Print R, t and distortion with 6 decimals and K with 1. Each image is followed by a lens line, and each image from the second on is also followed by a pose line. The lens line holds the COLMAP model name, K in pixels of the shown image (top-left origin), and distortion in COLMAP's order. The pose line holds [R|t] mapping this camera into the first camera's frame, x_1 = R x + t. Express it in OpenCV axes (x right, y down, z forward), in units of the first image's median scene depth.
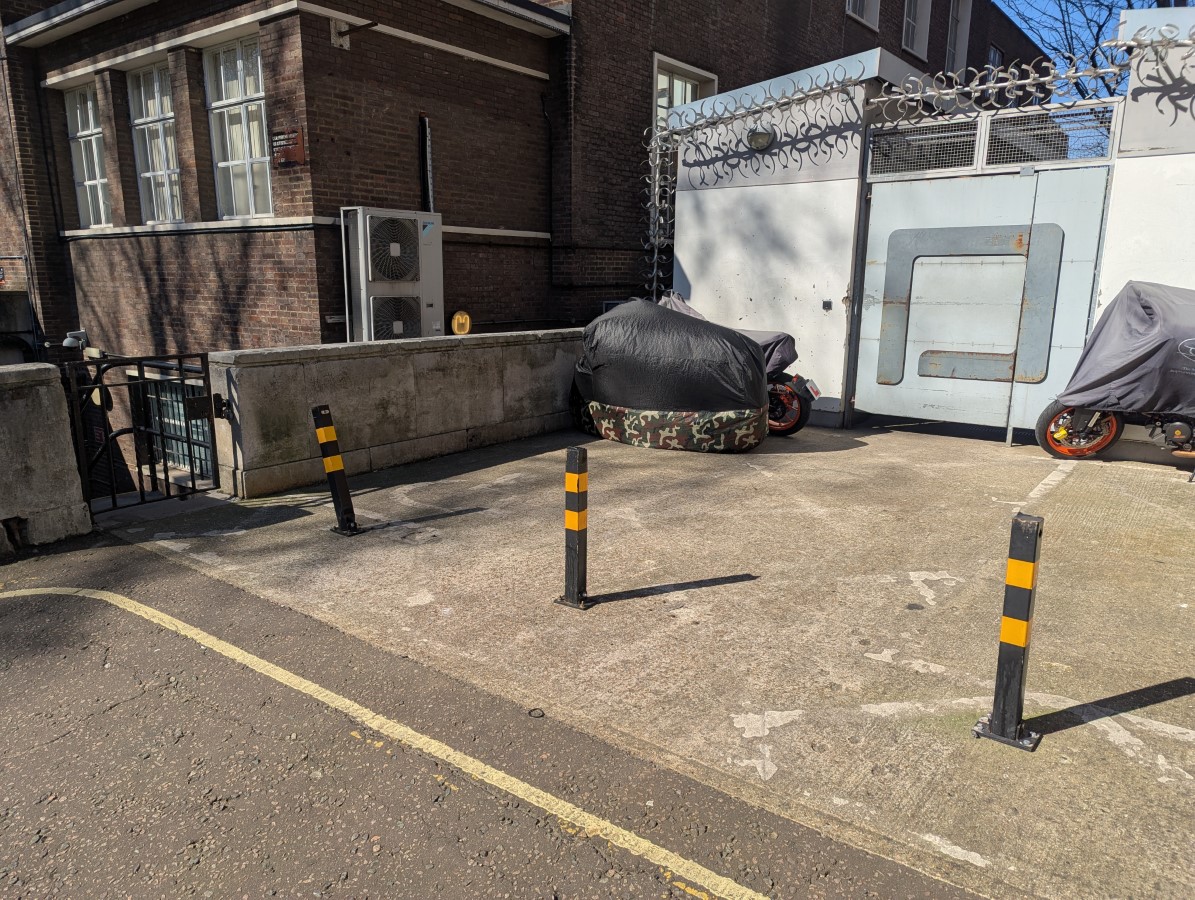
lens RADIAL K [[847.7, 0, 588.7], [0, 847.7, 469.6], [0, 0, 1]] dist [0.050343, -0.031270]
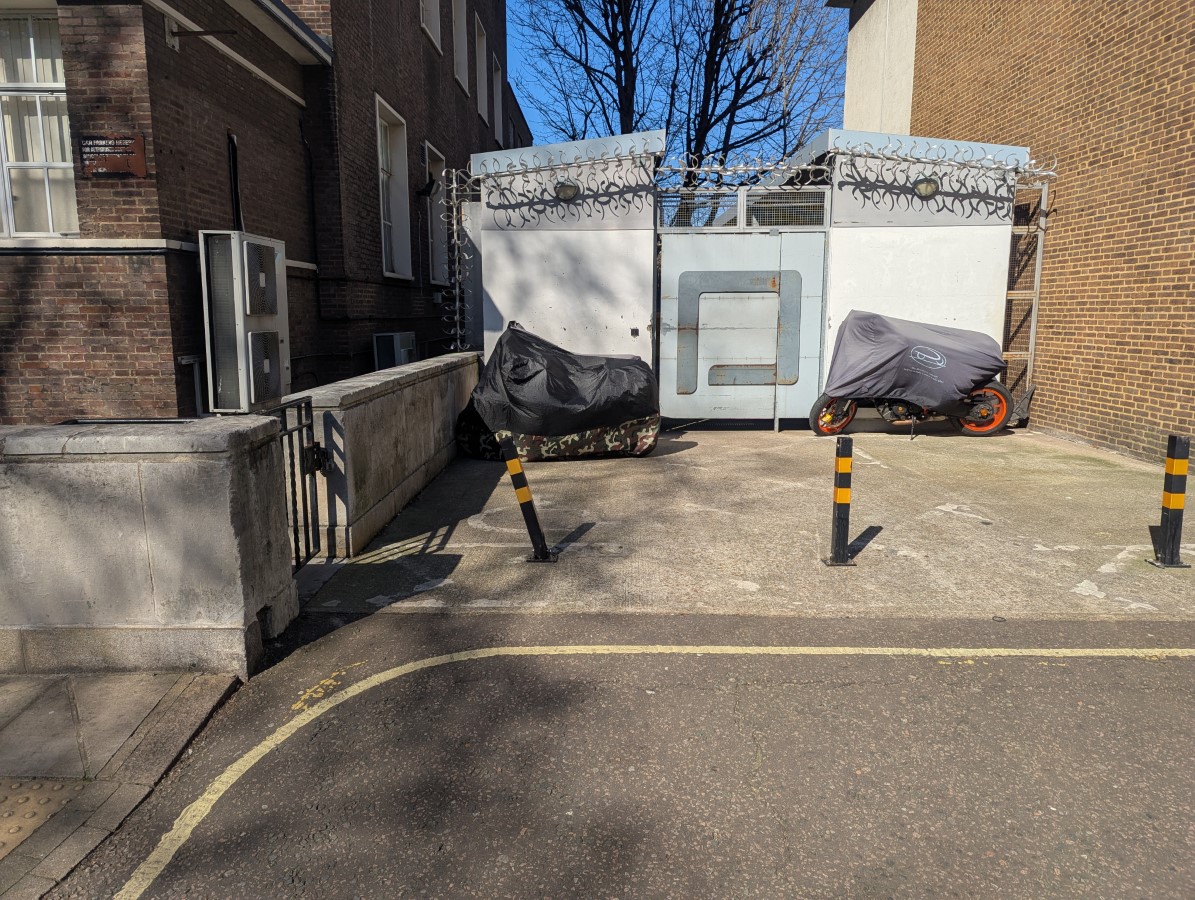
lens RADIAL K [[847.7, 0, 598.1], [0, 847.7, 447.9], [0, 0, 1]] dist [0.050343, -0.031270]
pose [[0.796967, -0.103159, 0.595148, -0.555229], [0.141376, 0.989797, -0.017753, -0.020560], [-0.587244, 0.098288, 0.803420, 0.102404]]
